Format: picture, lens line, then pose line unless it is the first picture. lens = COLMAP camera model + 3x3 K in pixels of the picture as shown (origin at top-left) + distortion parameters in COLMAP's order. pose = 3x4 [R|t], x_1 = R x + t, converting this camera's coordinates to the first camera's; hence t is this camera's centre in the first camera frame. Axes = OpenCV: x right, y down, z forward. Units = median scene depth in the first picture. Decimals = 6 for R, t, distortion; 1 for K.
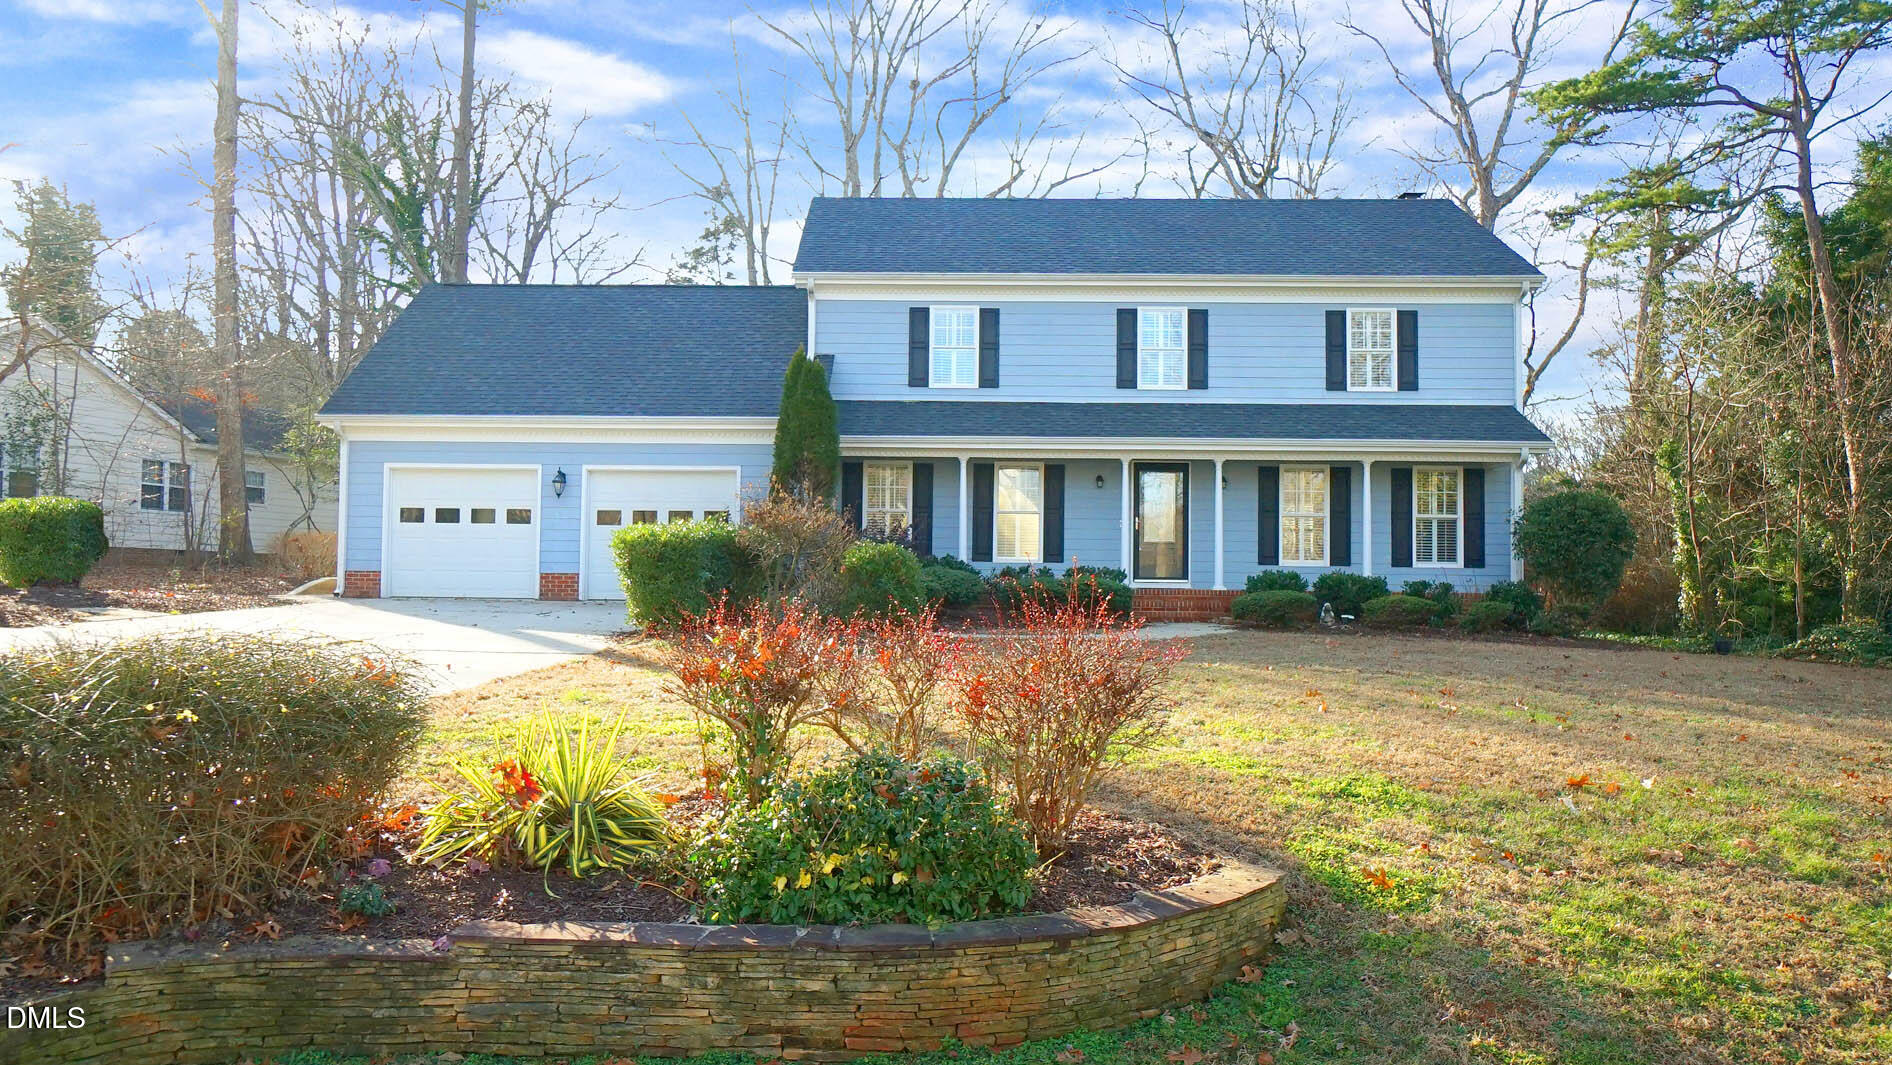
lens RADIAL K [[1328.9, 0, 946.0], [0, 1328.9, 532.5], [0, 0, 1]] dist [0.042737, -0.119328]
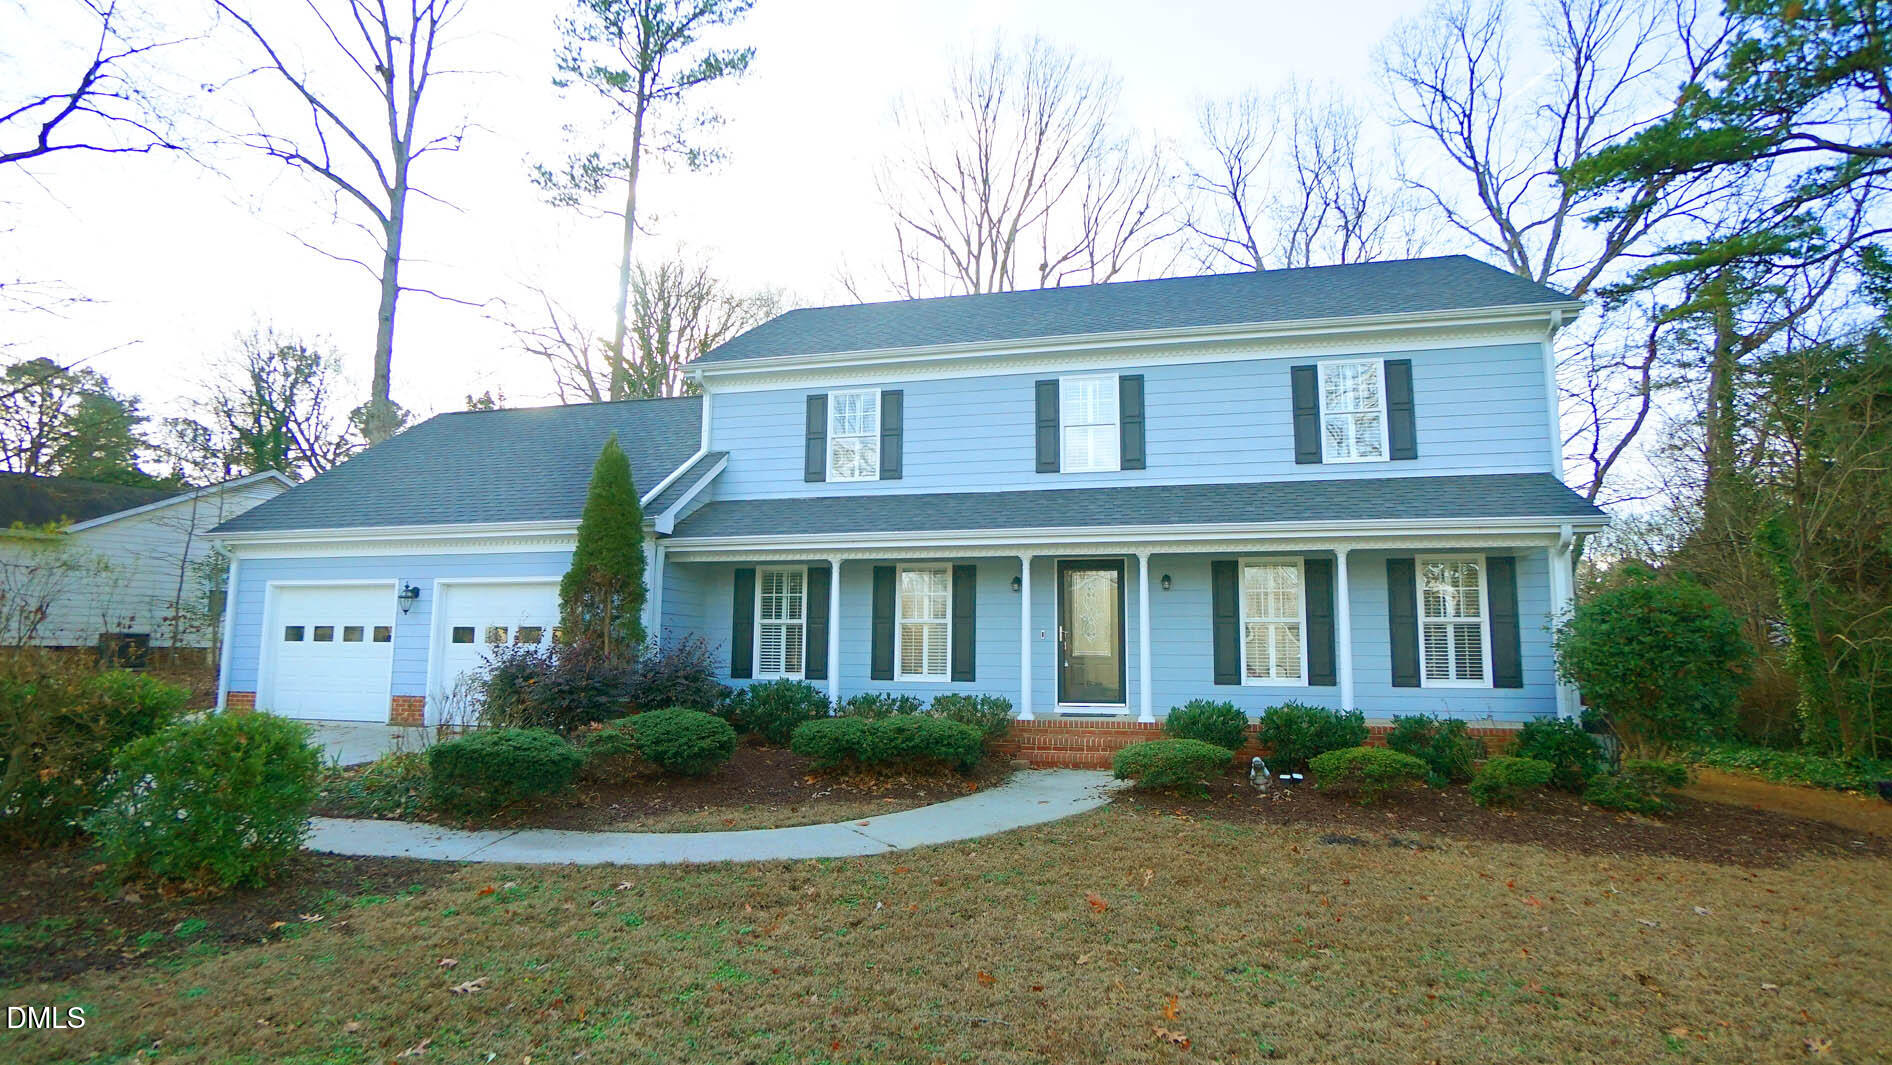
lens RADIAL K [[930.2, 0, 946.4], [0, 930.2, 543.7], [0, 0, 1]] dist [-0.030334, 0.000030]
pose [[0.976286, -0.030371, -0.214344, 0.198541], [0.013873, 0.996852, -0.078059, -0.018235], [0.216040, 0.073234, 0.973634, 0.416676]]
